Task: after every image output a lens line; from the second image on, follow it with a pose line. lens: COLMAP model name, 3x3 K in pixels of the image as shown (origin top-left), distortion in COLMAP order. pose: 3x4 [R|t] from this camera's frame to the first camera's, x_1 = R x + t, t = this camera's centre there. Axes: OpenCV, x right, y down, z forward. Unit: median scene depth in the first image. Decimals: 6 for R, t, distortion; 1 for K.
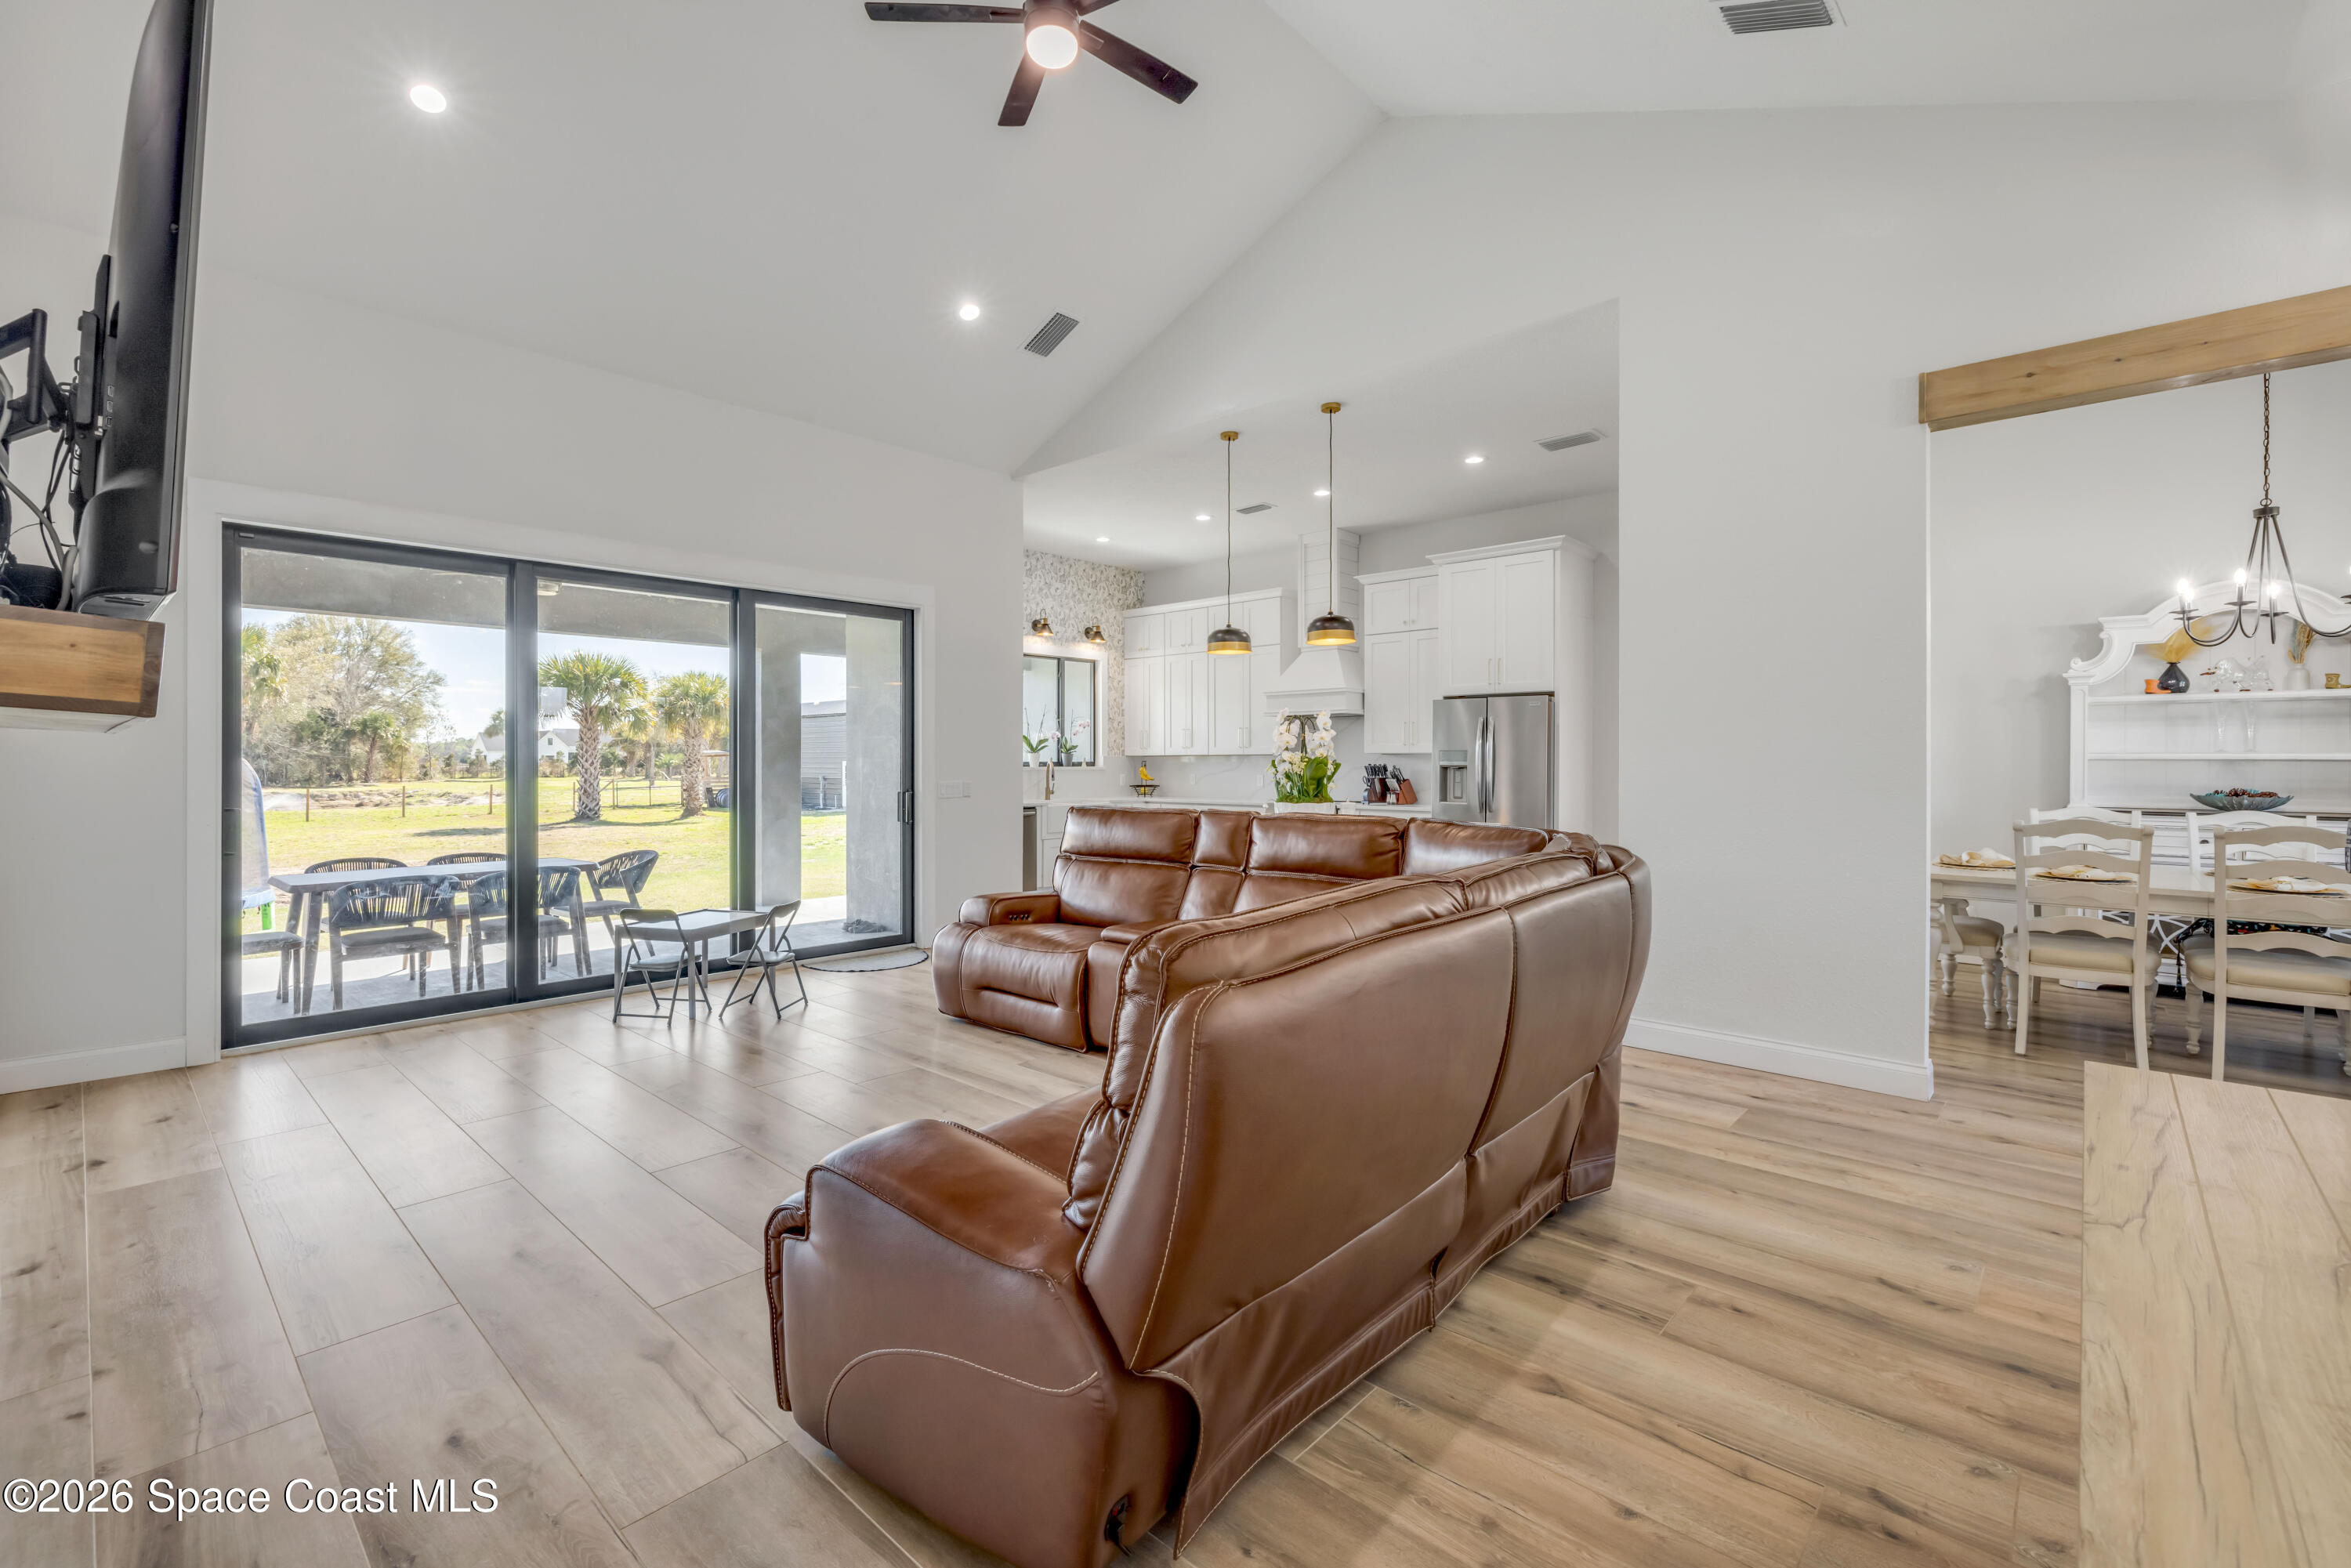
lens RADIAL K [[997.9, 0, 1160.0], [0, 997.9, 767.4], [0, 0, 1]] dist [-0.002233, 0.000125]
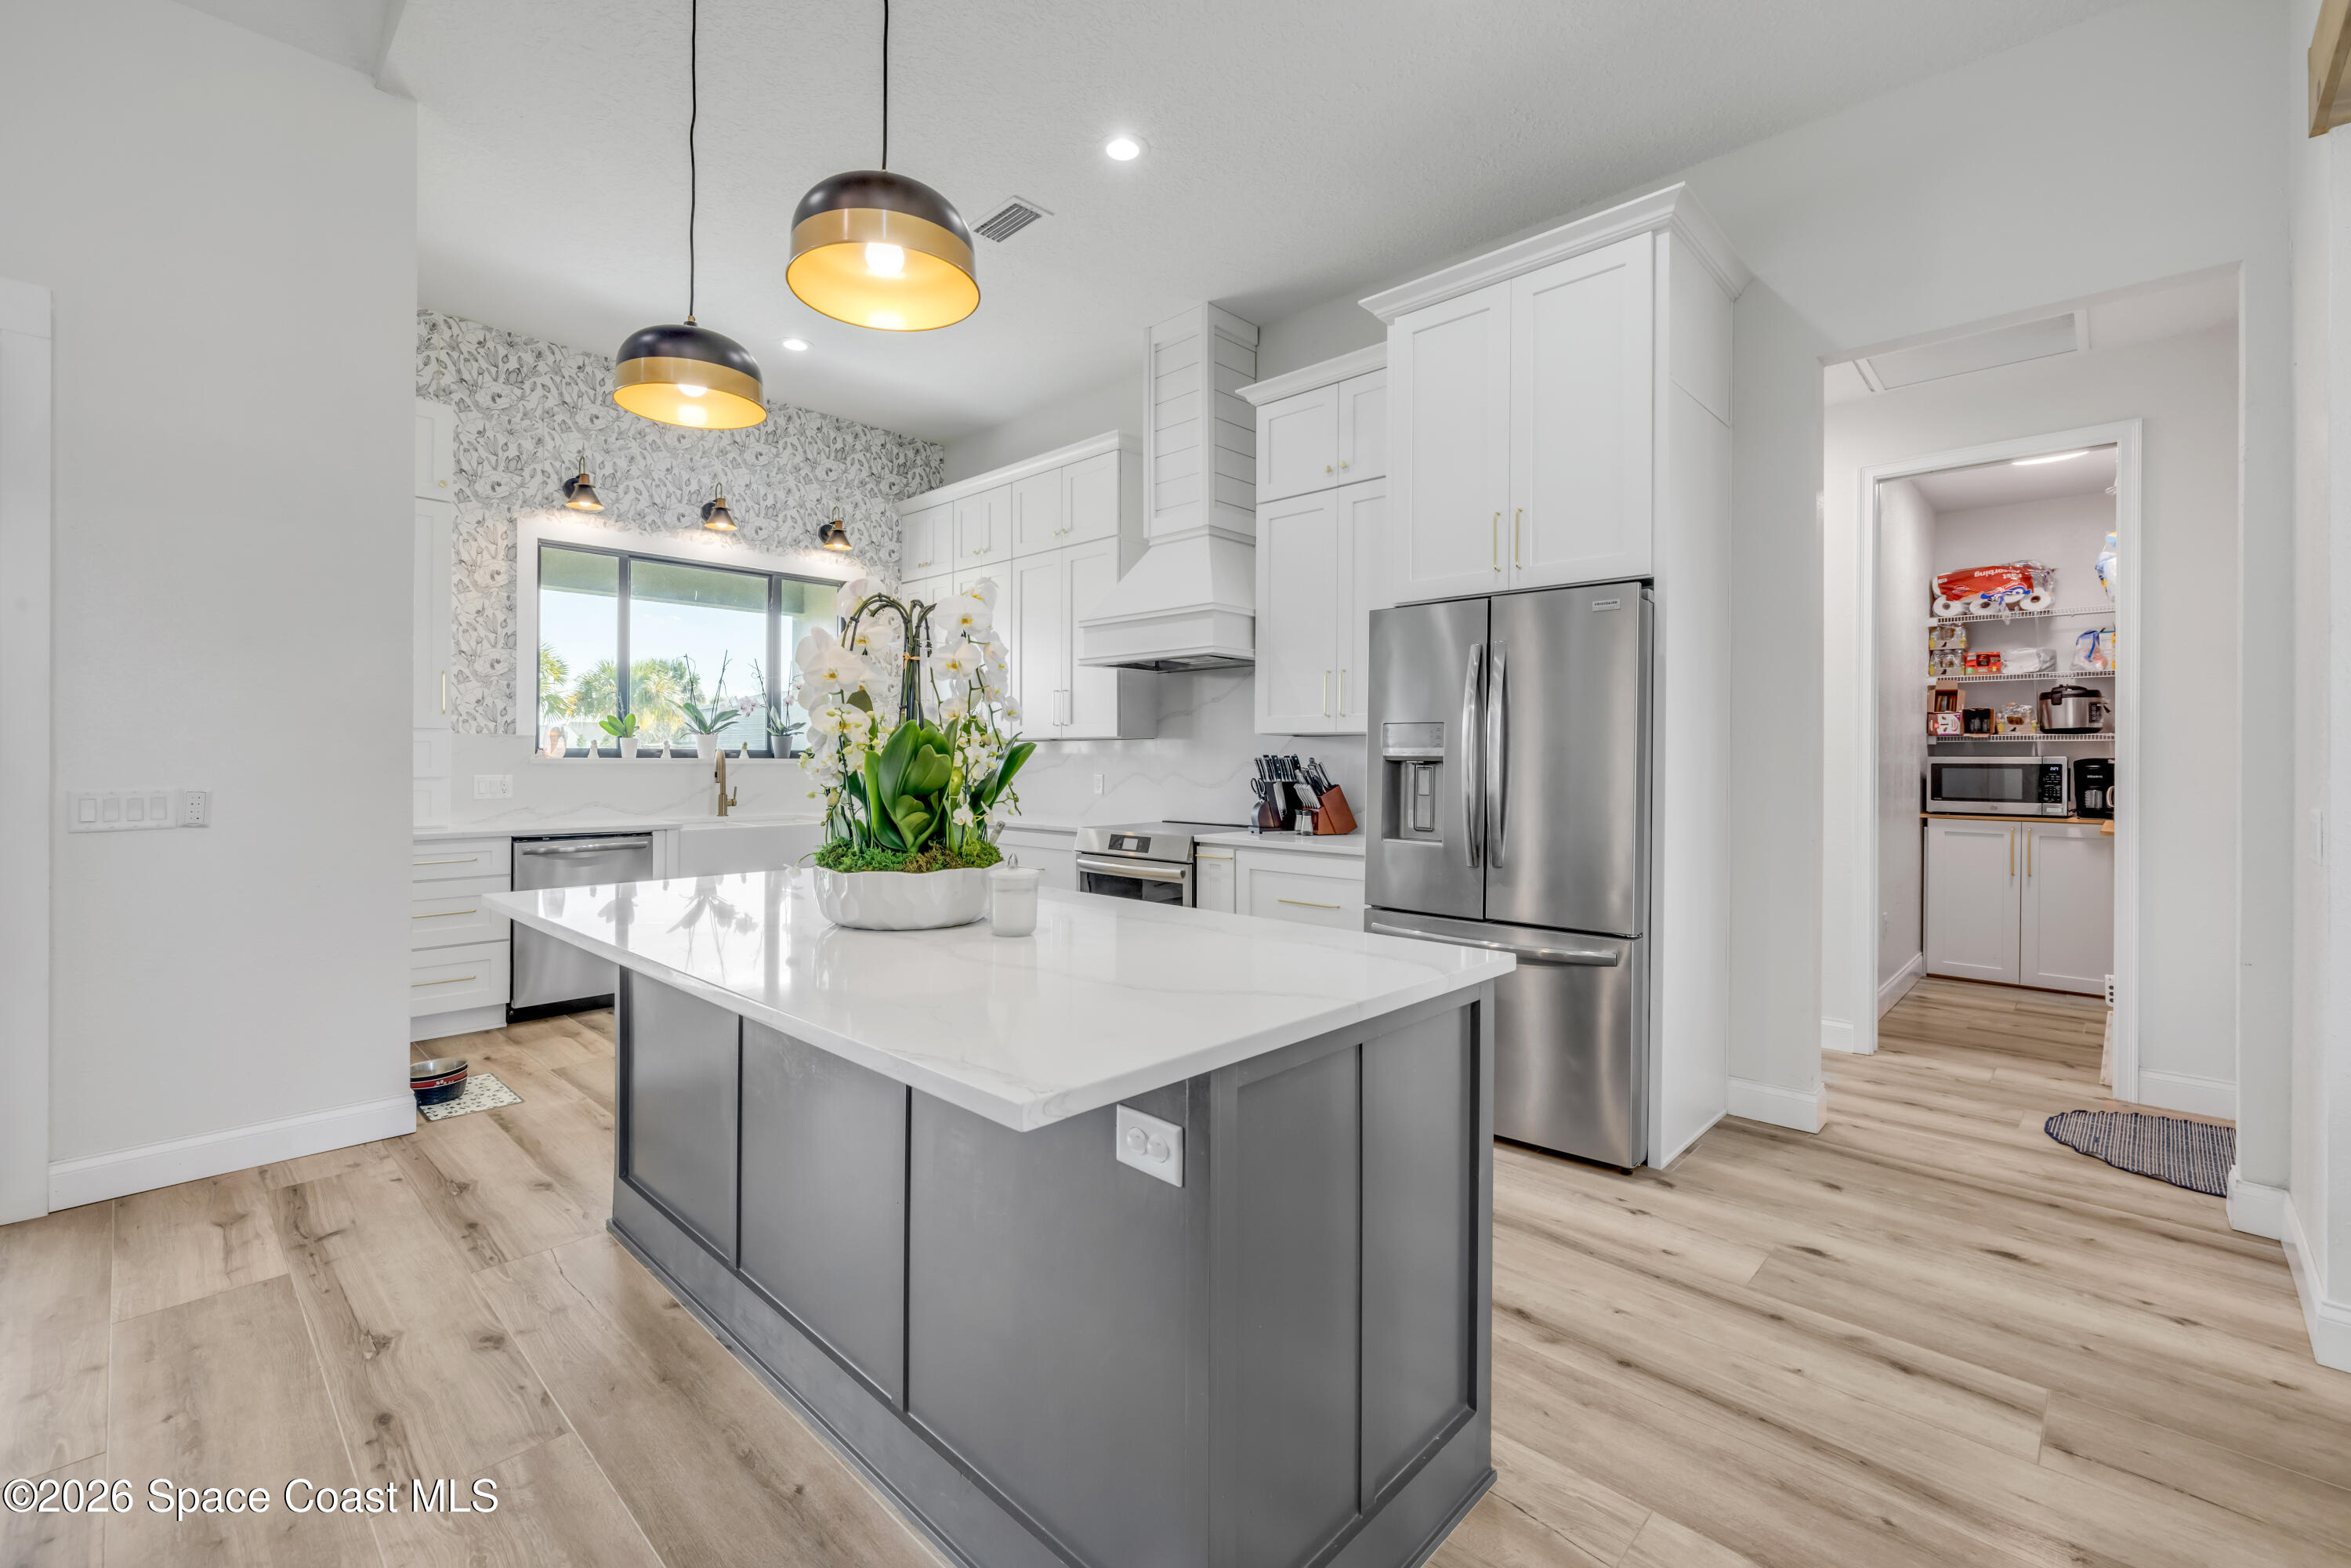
lens RADIAL K [[997.9, 0, 1163.1], [0, 997.9, 755.9], [0, 0, 1]] dist [-0.002233, 0.000125]
pose [[0.999794, 0.005324, -0.019578, 0.170090], [-0.005498, 0.999946, -0.008832, 0.002051], [0.019530, 0.008938, 0.999769, 0.493302]]
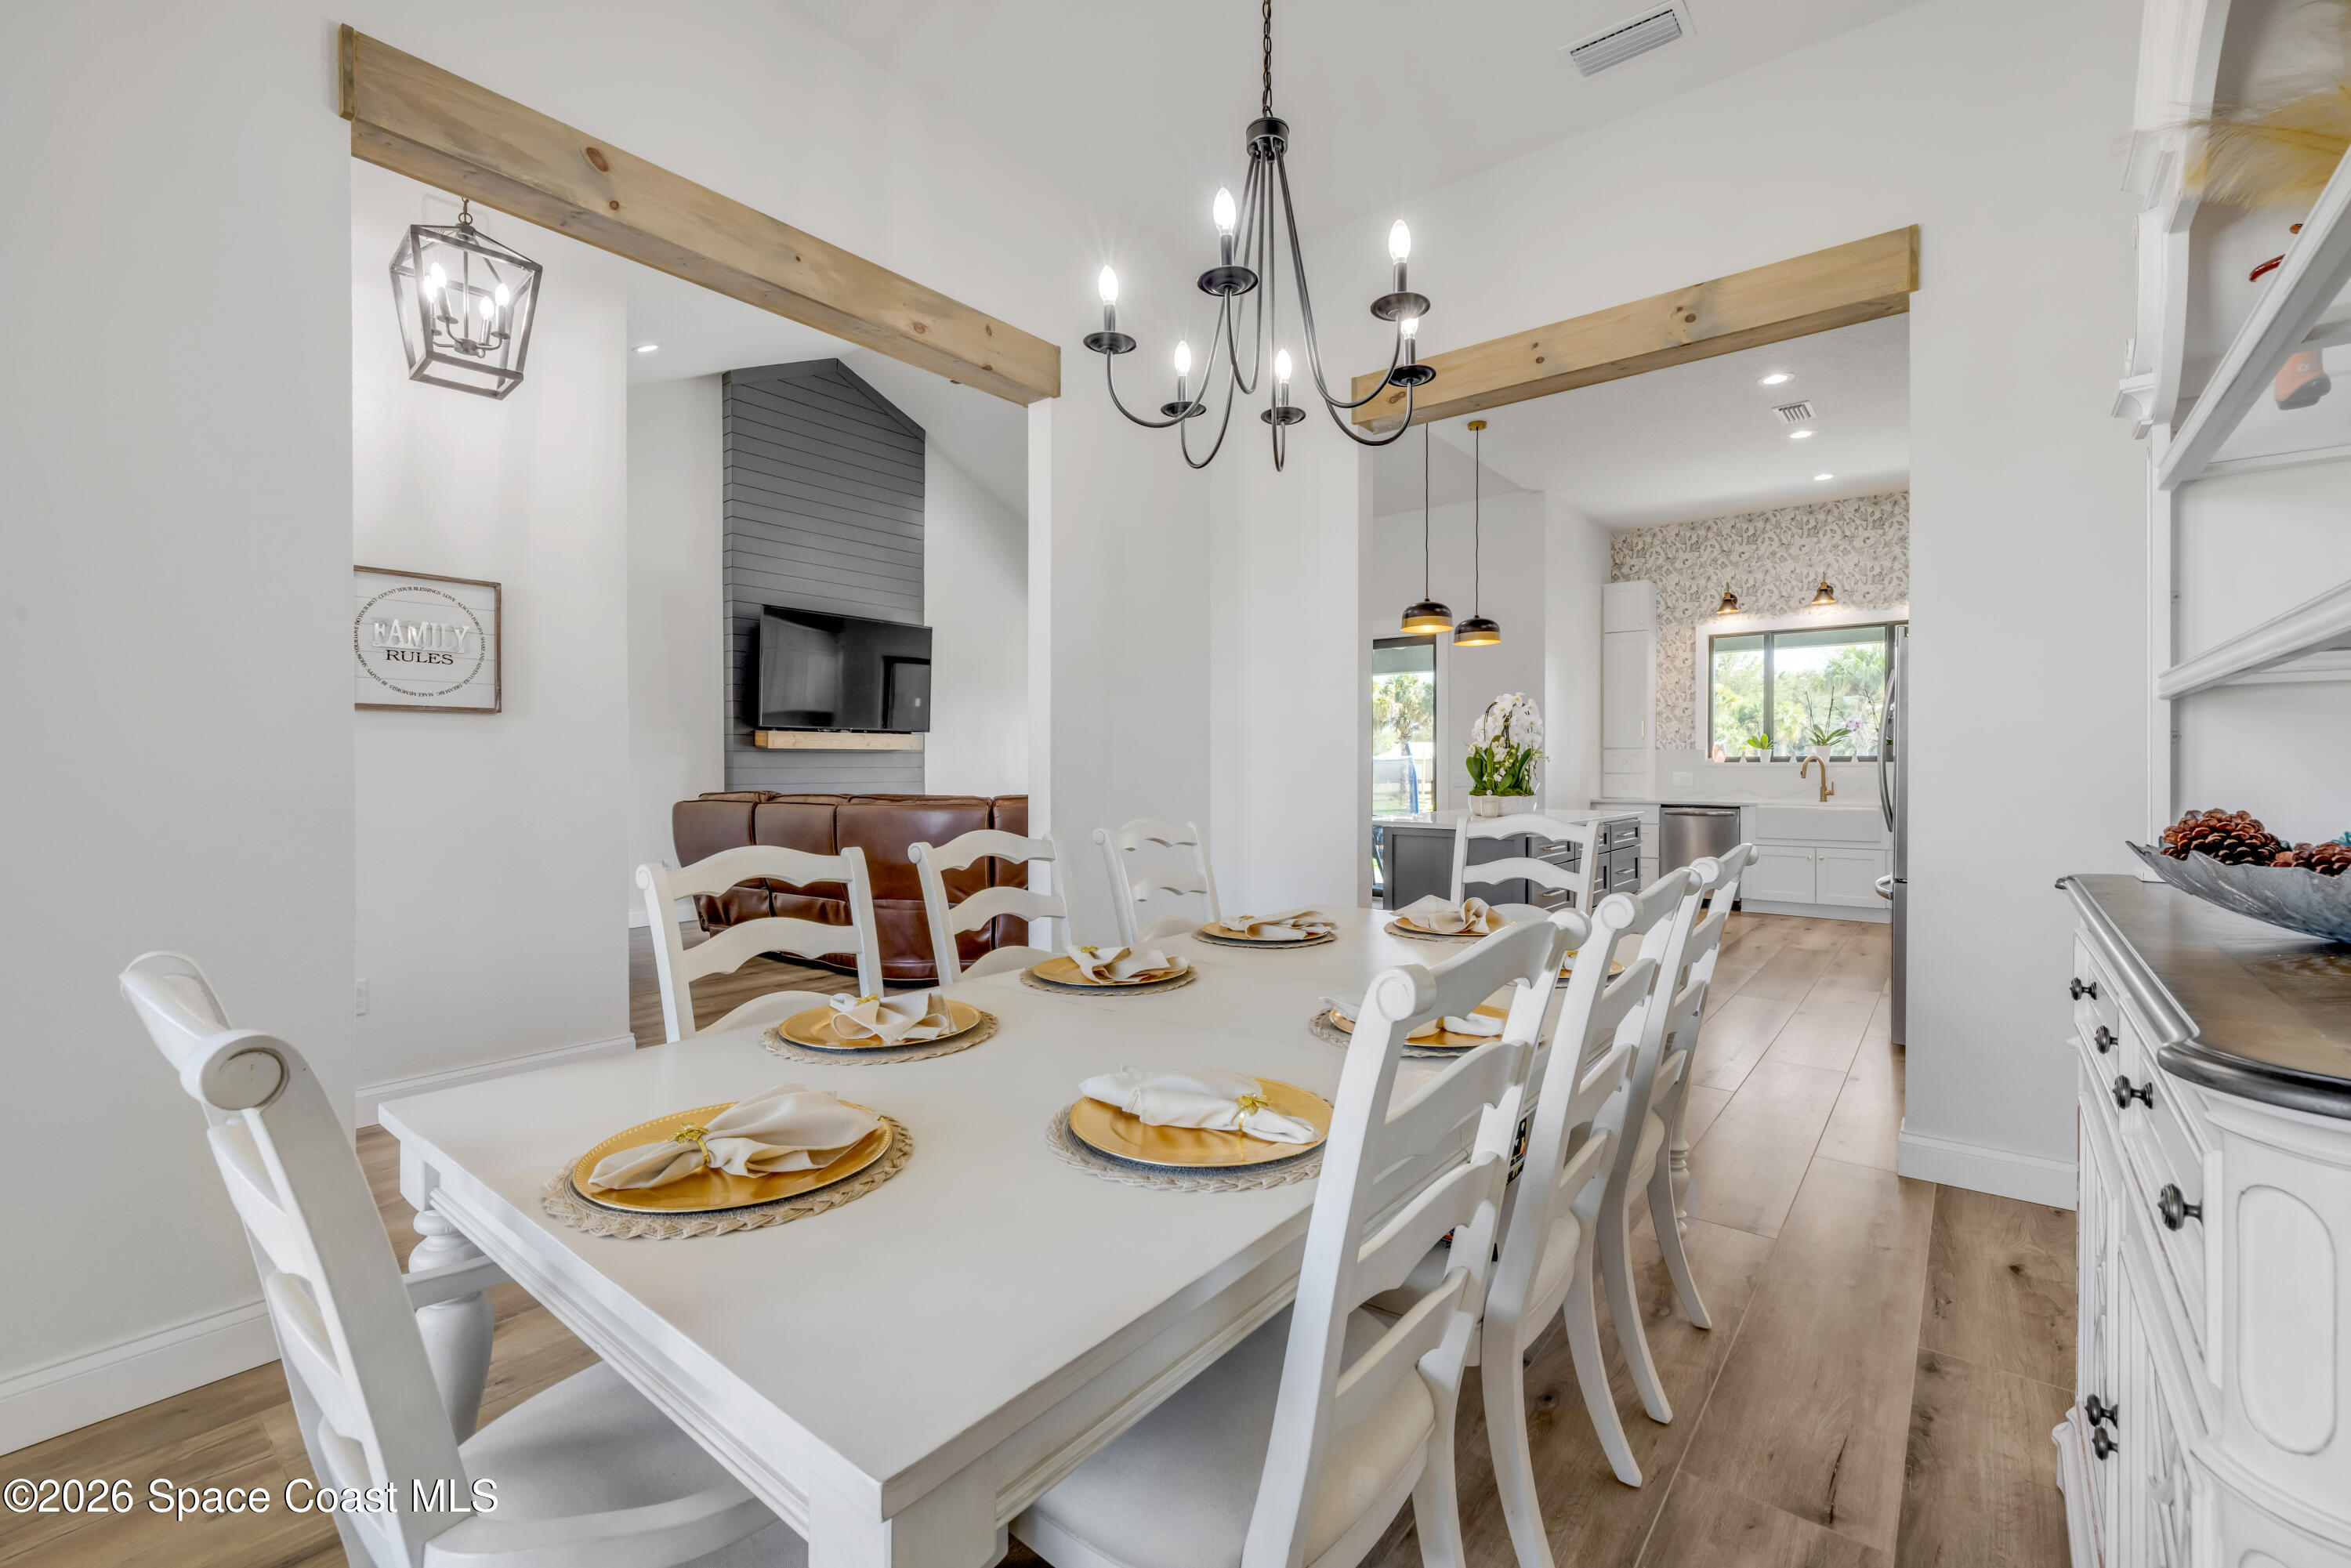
lens RADIAL K [[997.9, 0, 1168.7], [0, 997.9, 773.2], [0, 0, 1]] dist [-0.002233, 0.000125]
pose [[0.067966, 0.006315, -0.997668, 0.761816], [-0.006347, 0.999962, 0.005897, 0.008286], [0.997667, 0.005931, 0.068003, 0.457886]]
